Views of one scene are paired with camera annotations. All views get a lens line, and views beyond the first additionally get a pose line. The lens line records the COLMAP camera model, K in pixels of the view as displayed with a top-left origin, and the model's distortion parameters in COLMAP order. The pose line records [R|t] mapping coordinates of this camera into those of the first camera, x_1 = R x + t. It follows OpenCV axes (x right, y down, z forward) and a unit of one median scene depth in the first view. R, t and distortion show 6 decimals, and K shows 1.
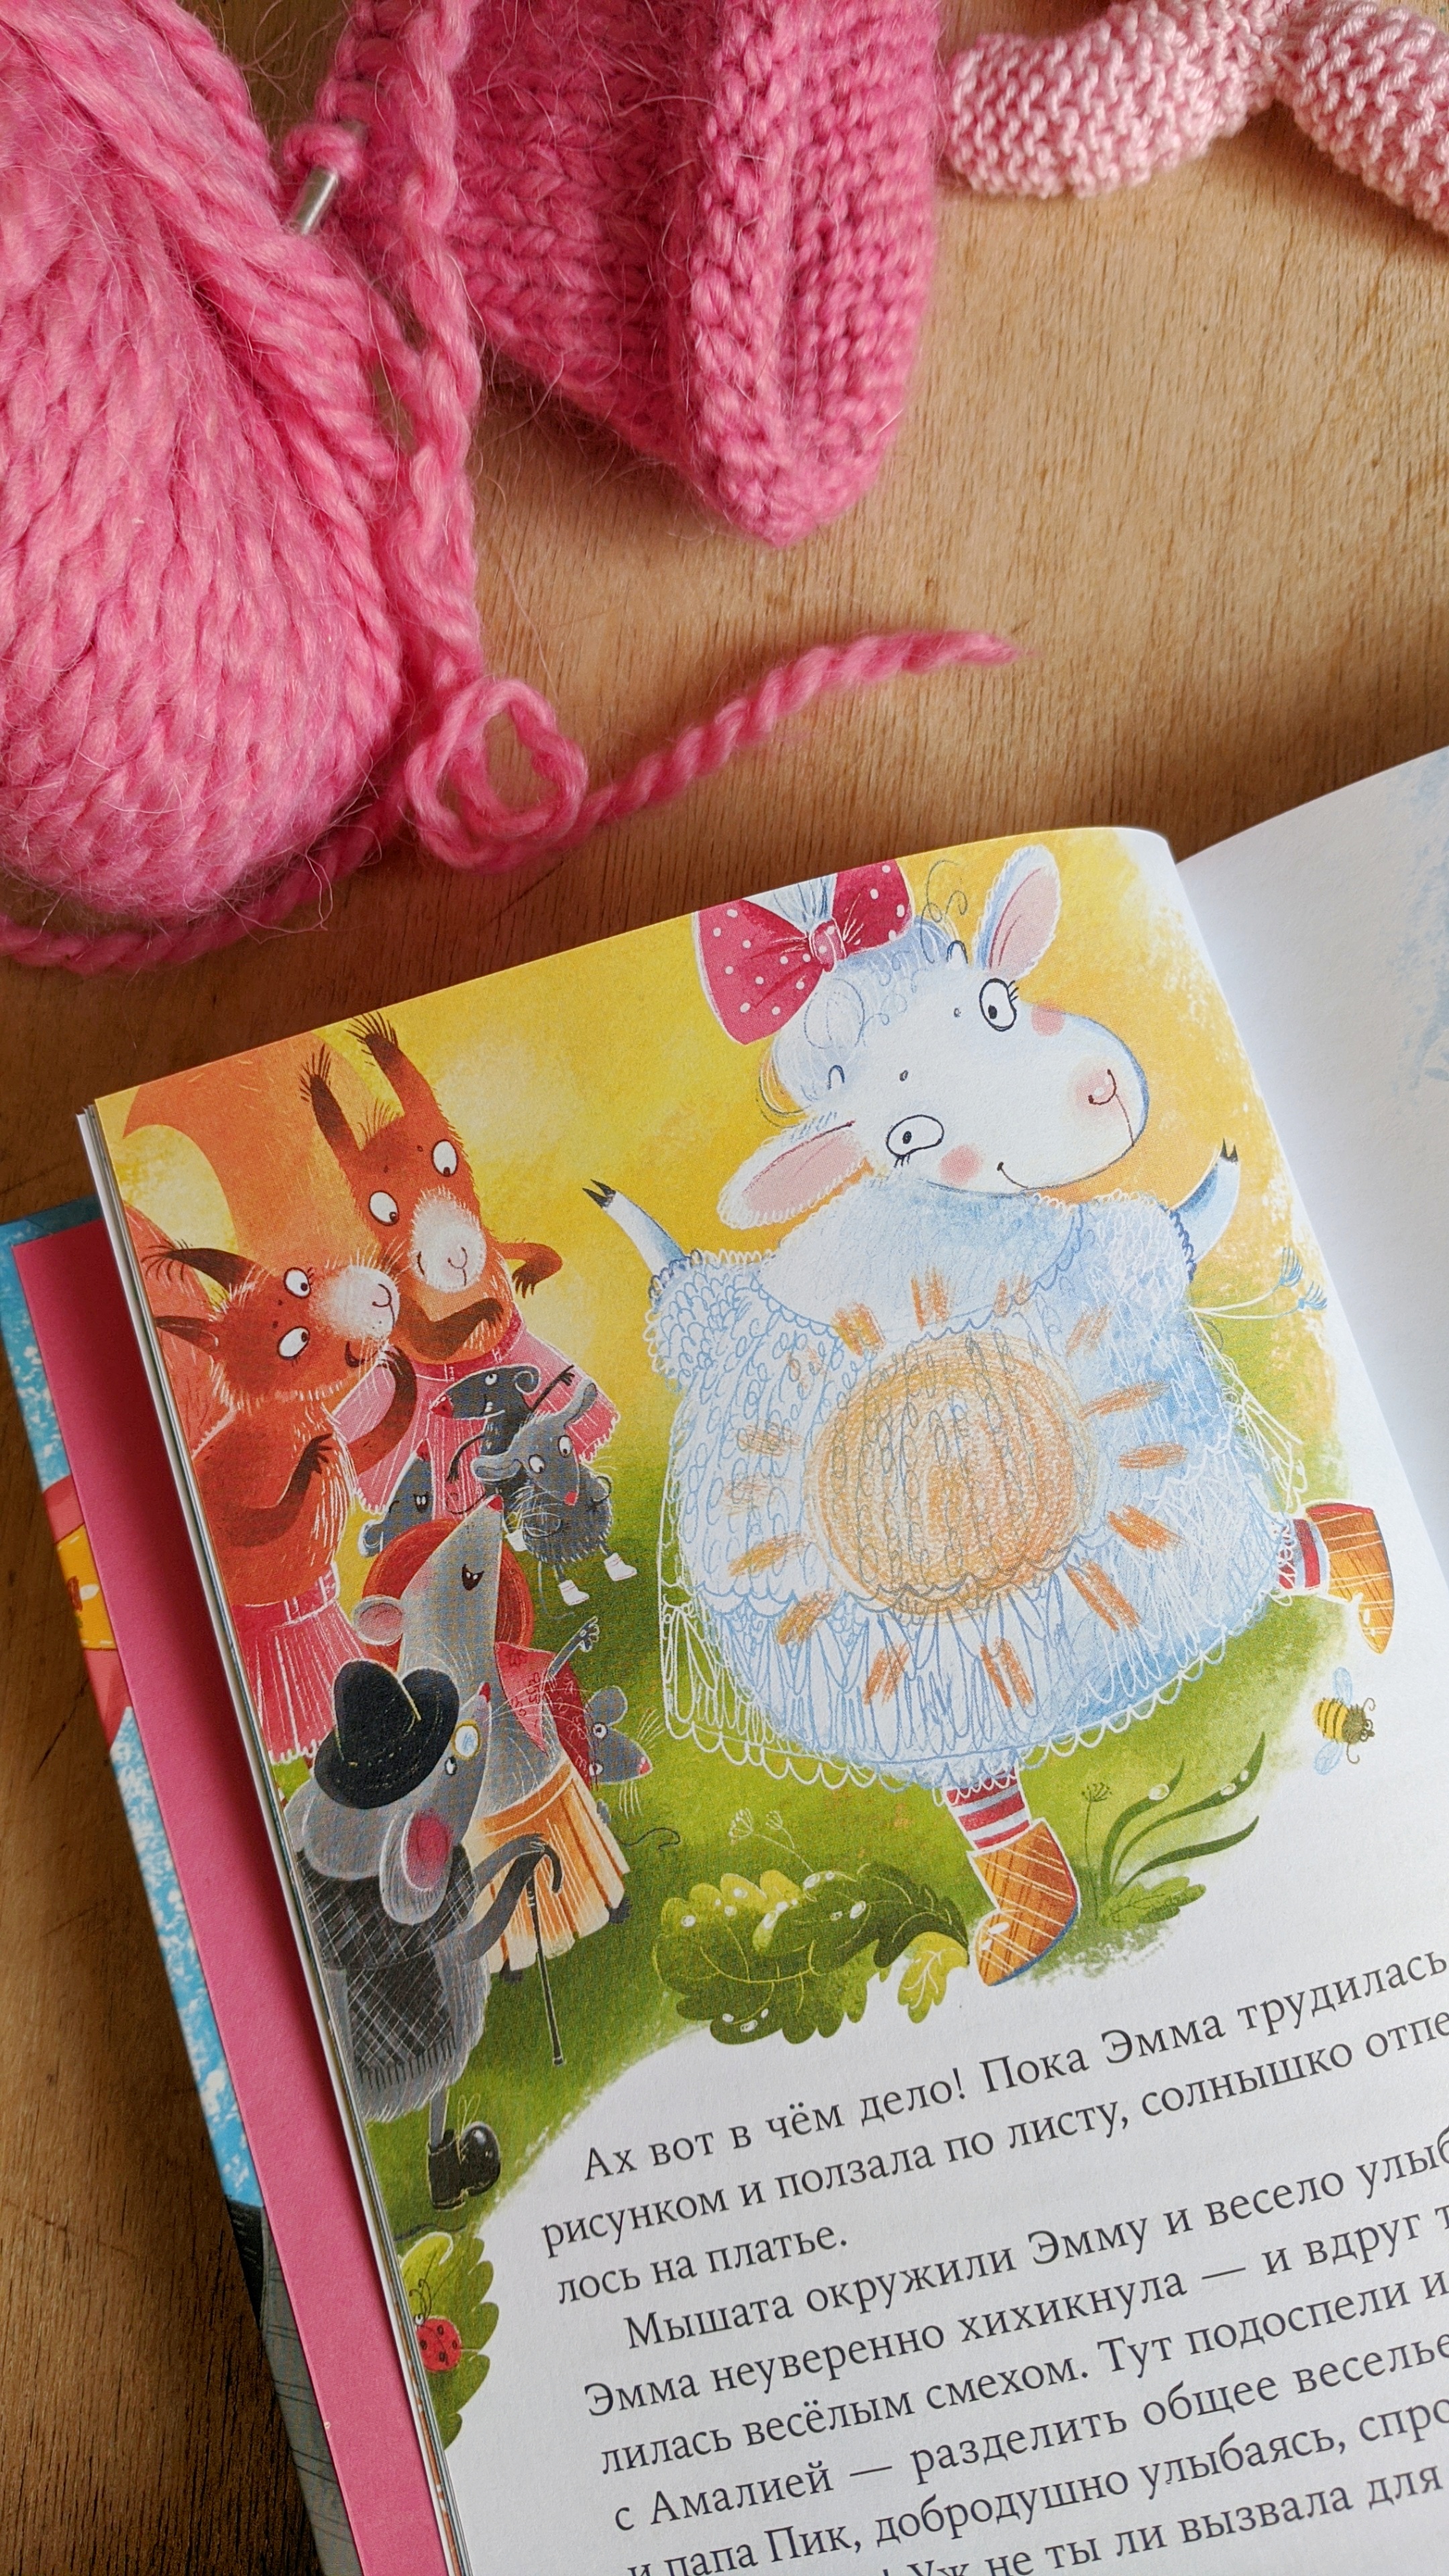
lens RADIAL K [[2040.2, 0, 738.0], [0, 2040.2, 1316.1], [0, 0, 1]] dist [-0.066373, 0.064250]
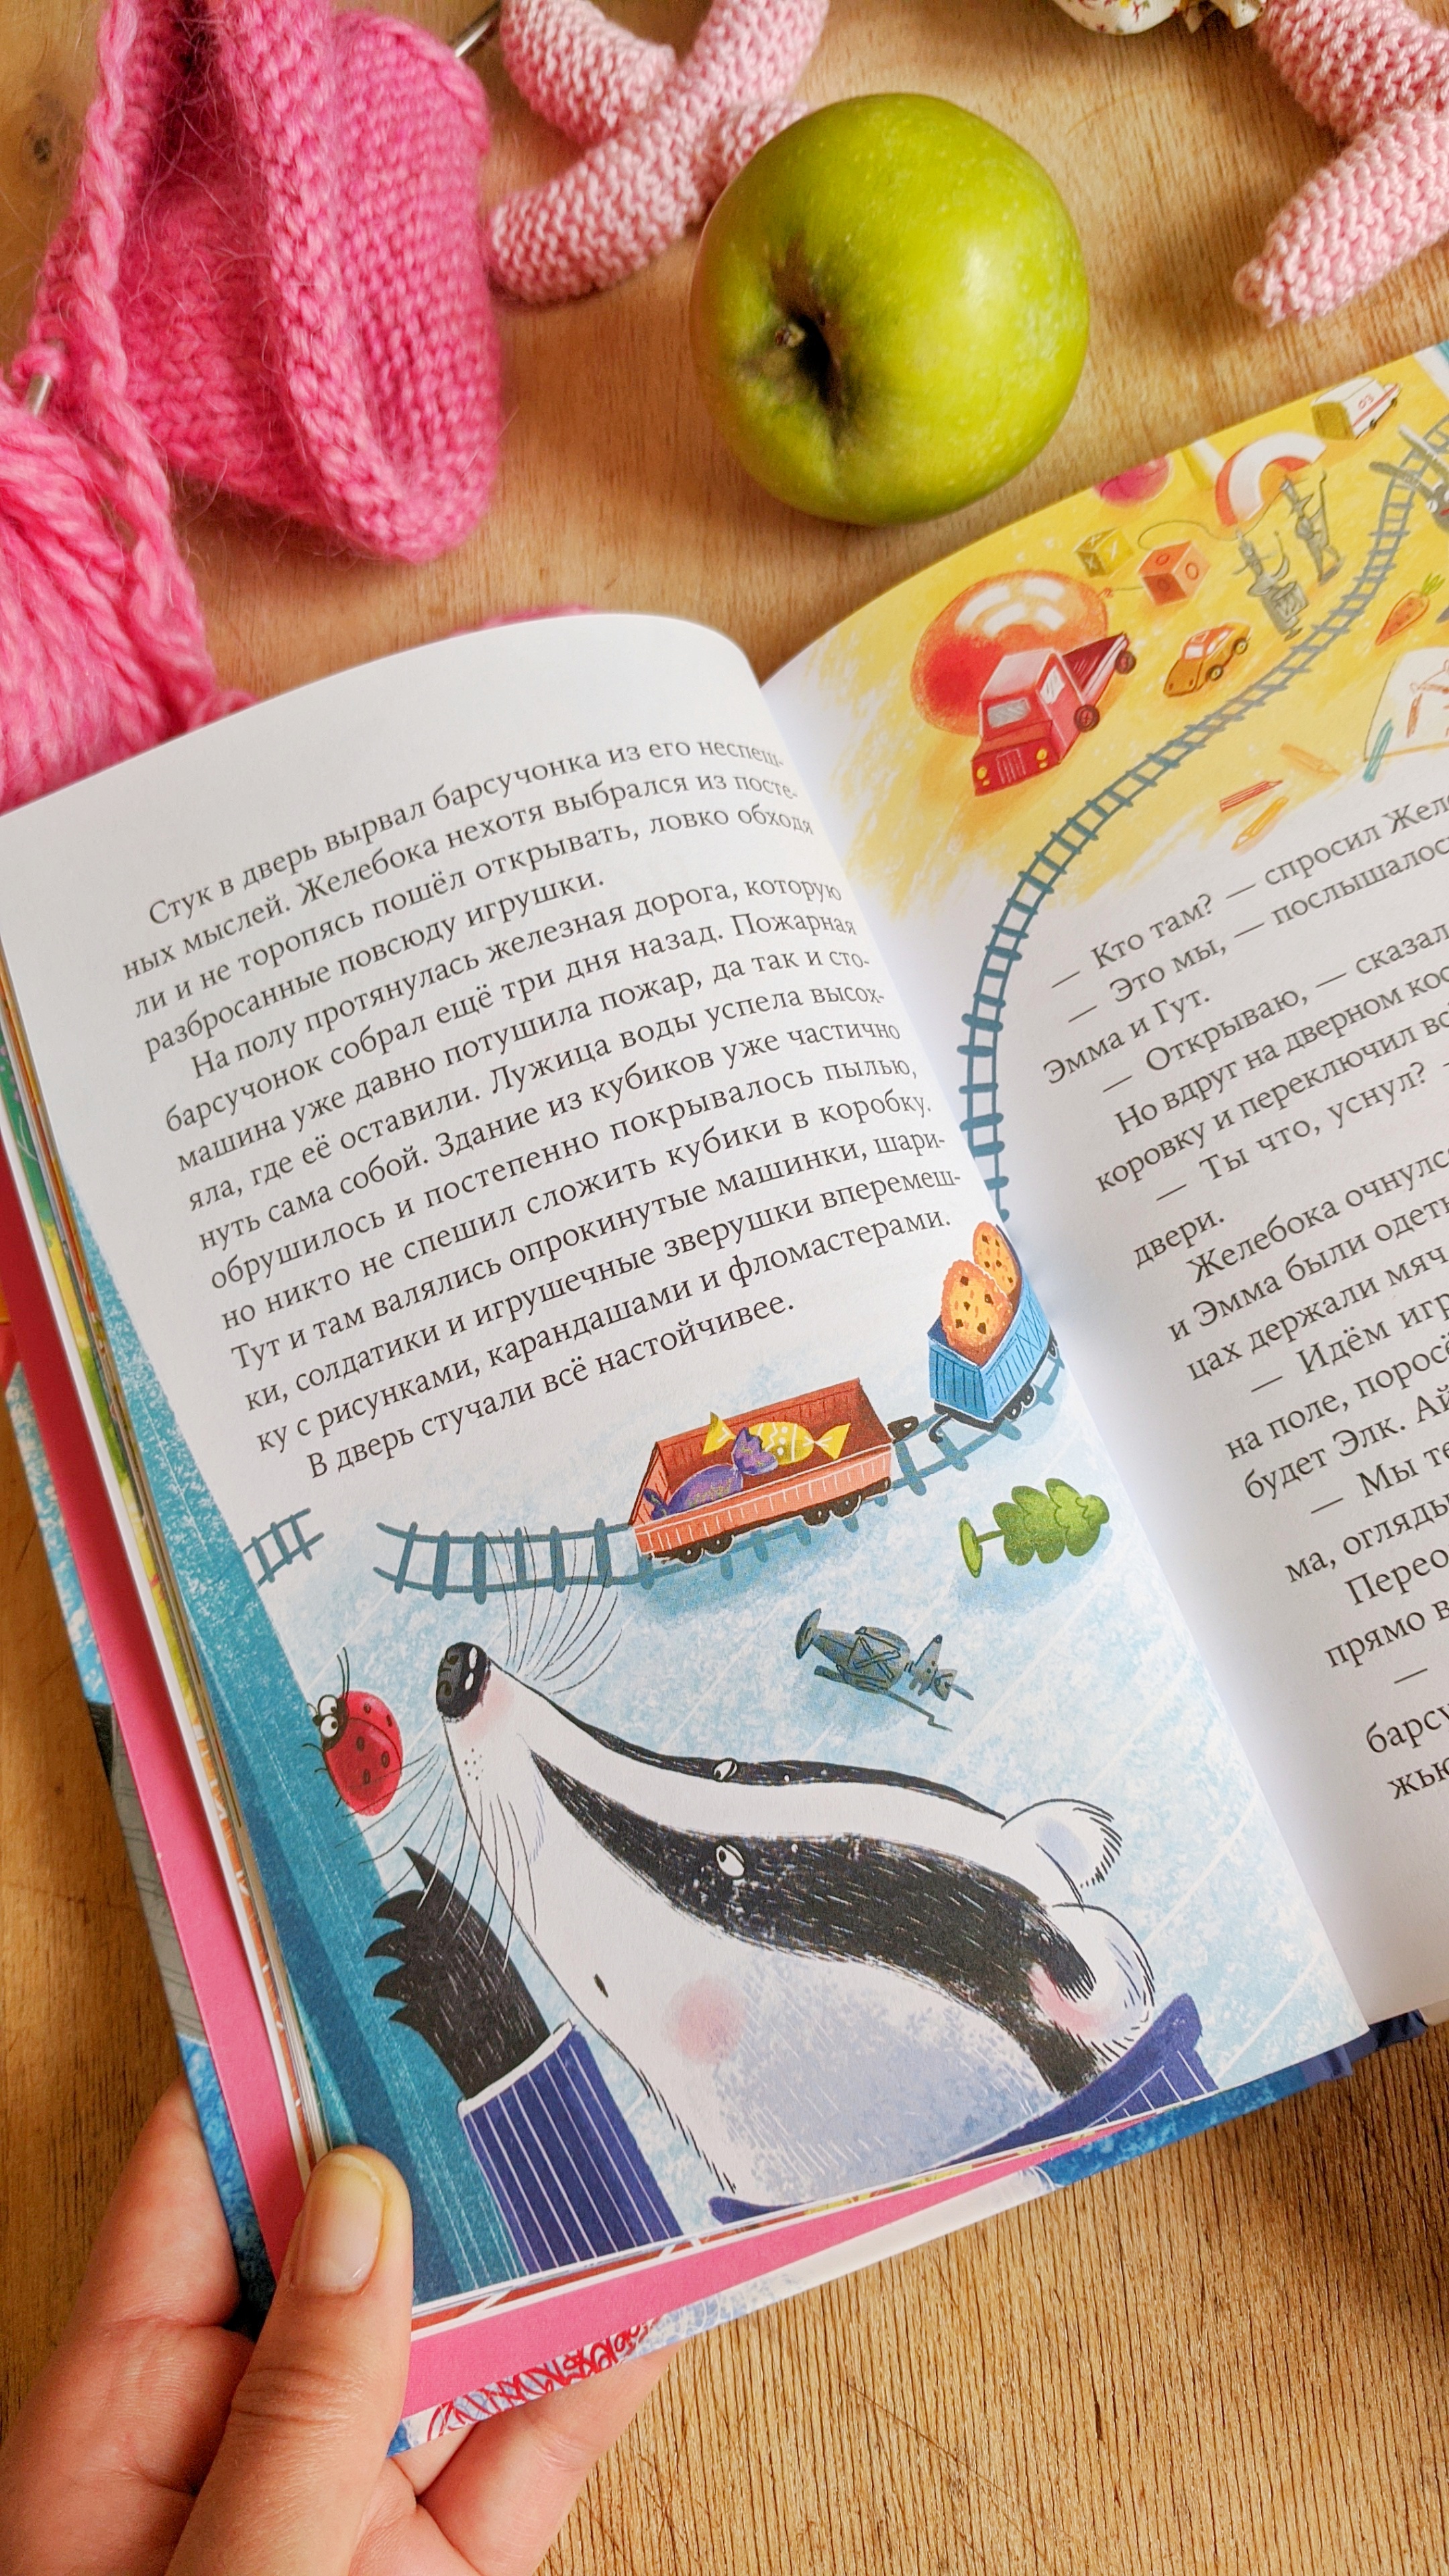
lens RADIAL K [[2013.8, 0, 724.5], [0, 2013.8, 1288.0], [0, 0, 1]] dist [-0.047254, 0.058679]
pose [[0.976656, -0.204617, -0.065377, 0.226071], [0.192524, 0.968801, -0.156072, 0.368299], [0.095273, 0.139842, 0.985580, -0.258942]]
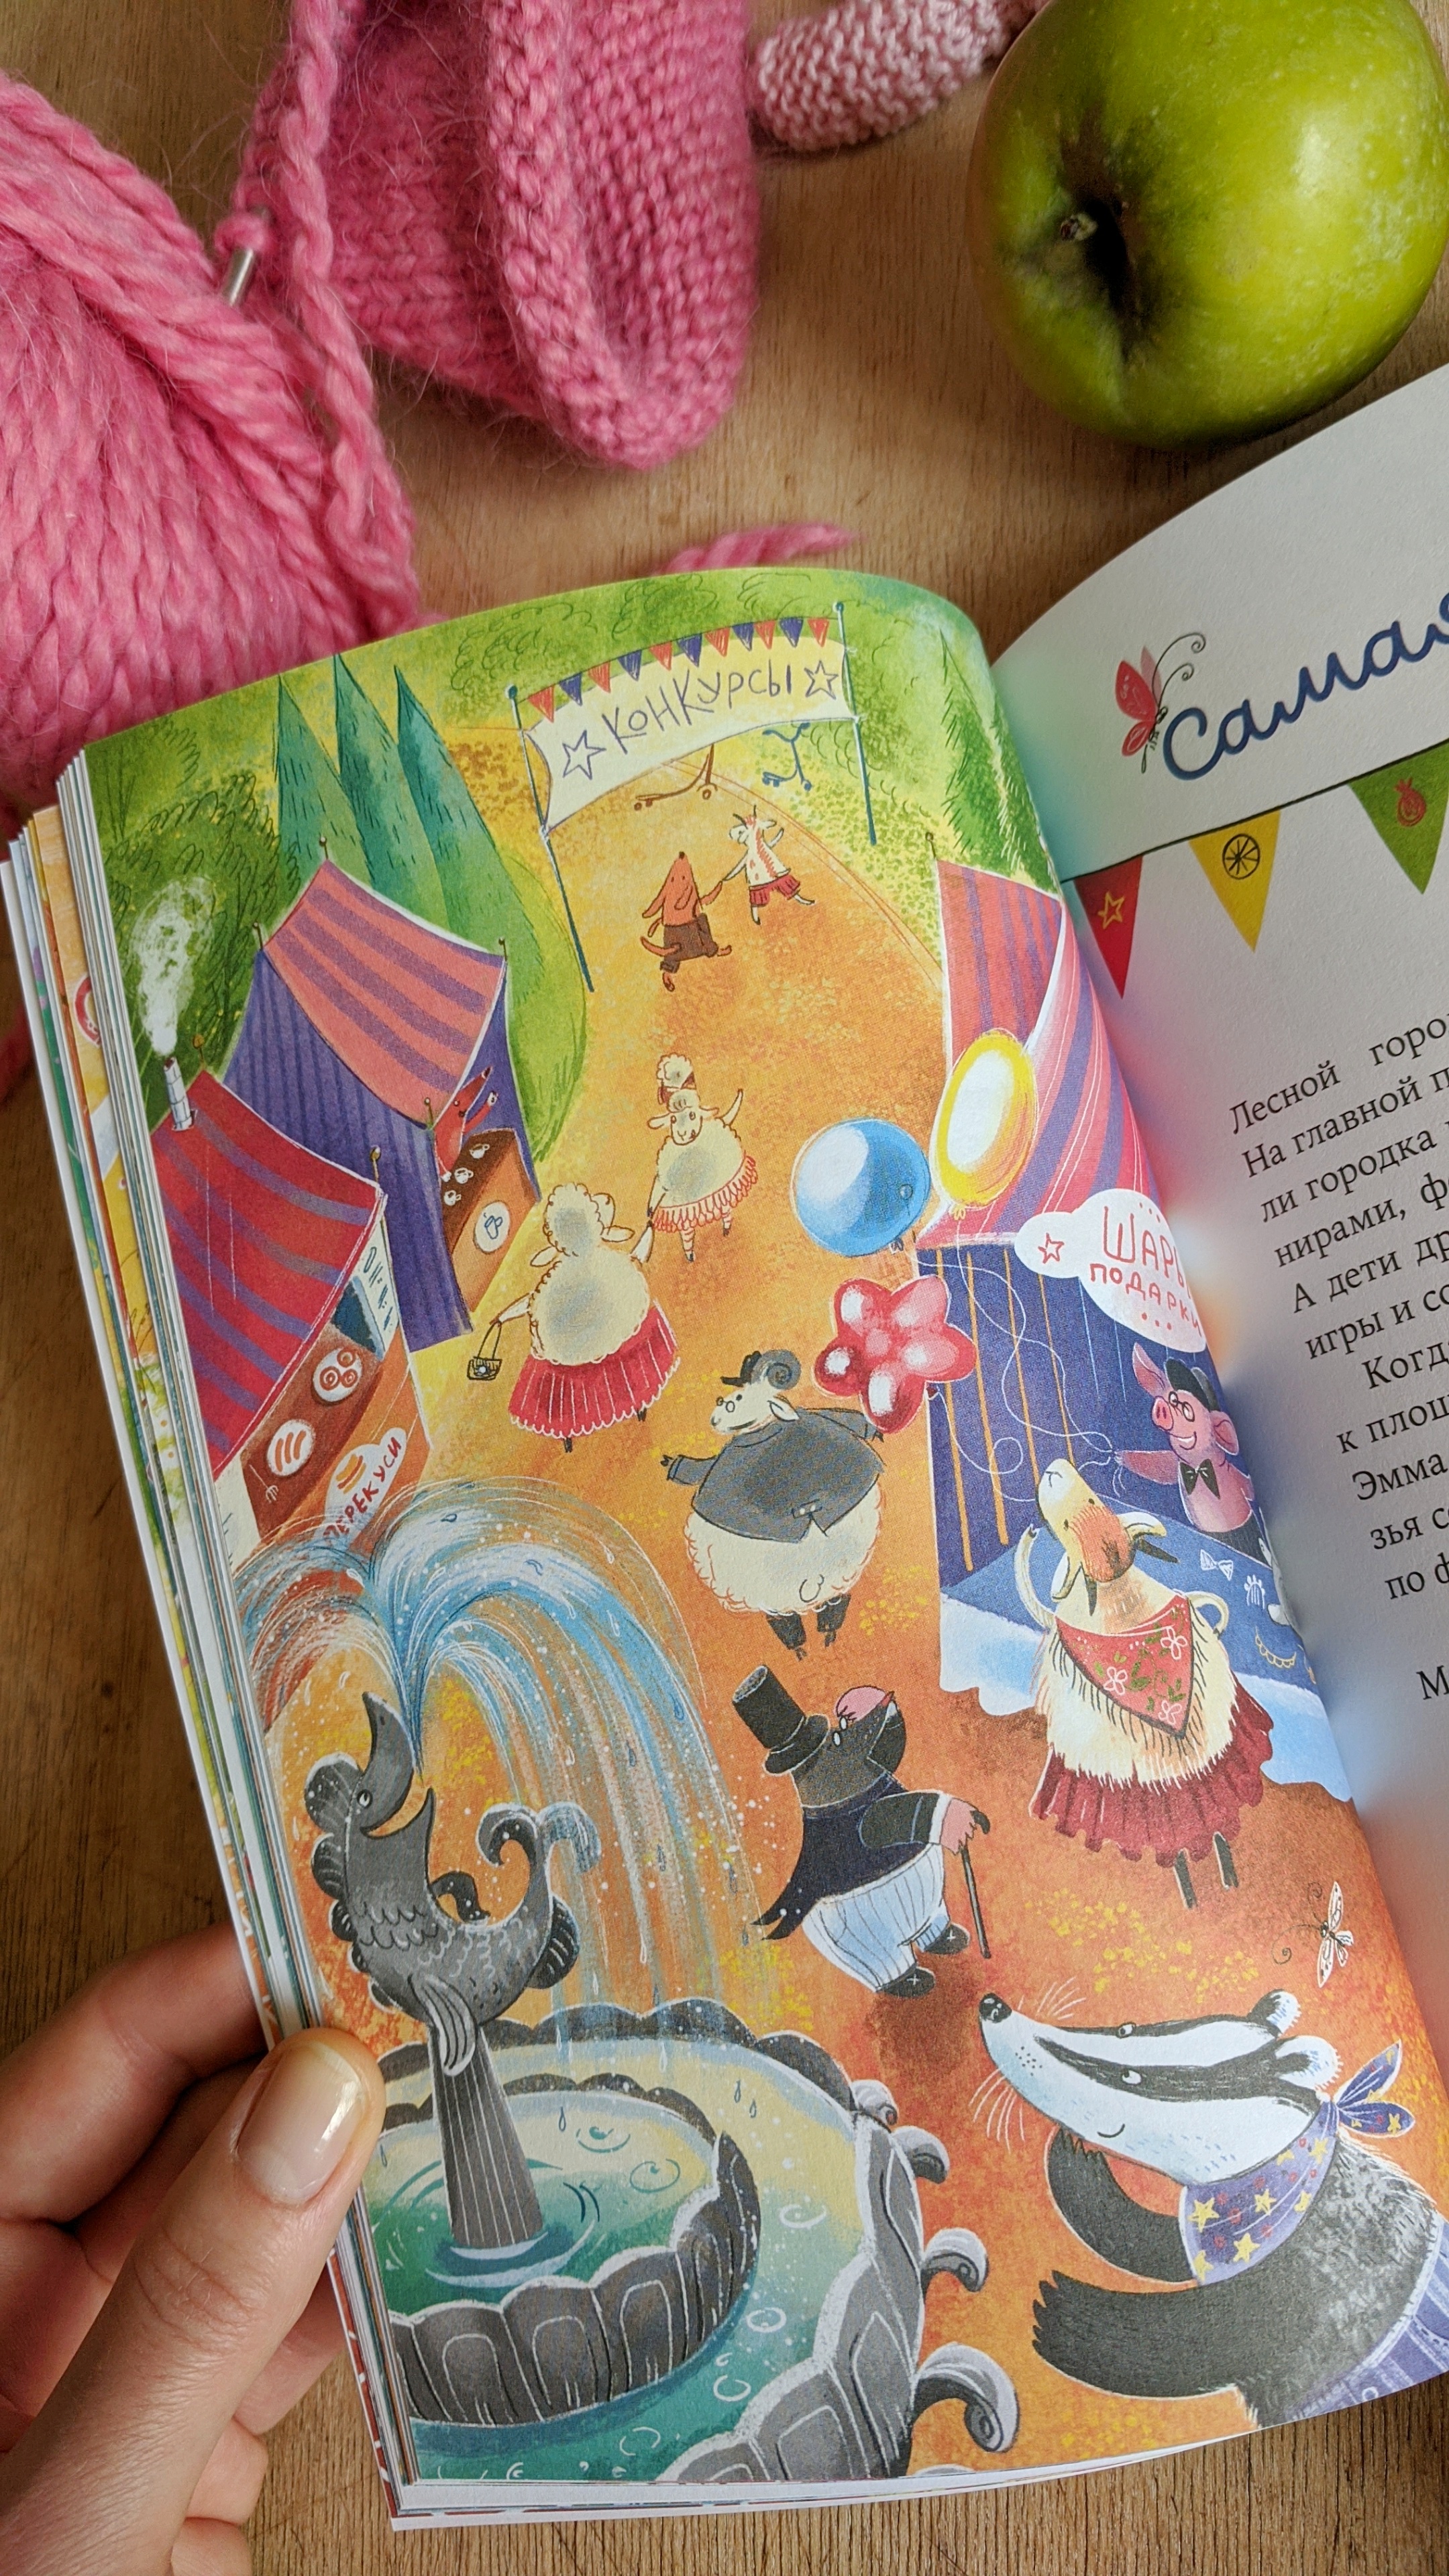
lens RADIAL K [[2001.2, 0, 724.5], [0, 2001.2, 1288.0], [0, 0, 1]] dist [-0.022511, 0.011877]
pose [[0.967961, -0.116324, -0.222532, 0.294348], [0.102713, 0.992114, -0.071830, 0.209643], [0.229133, 0.046672, 0.972276, -0.134925]]
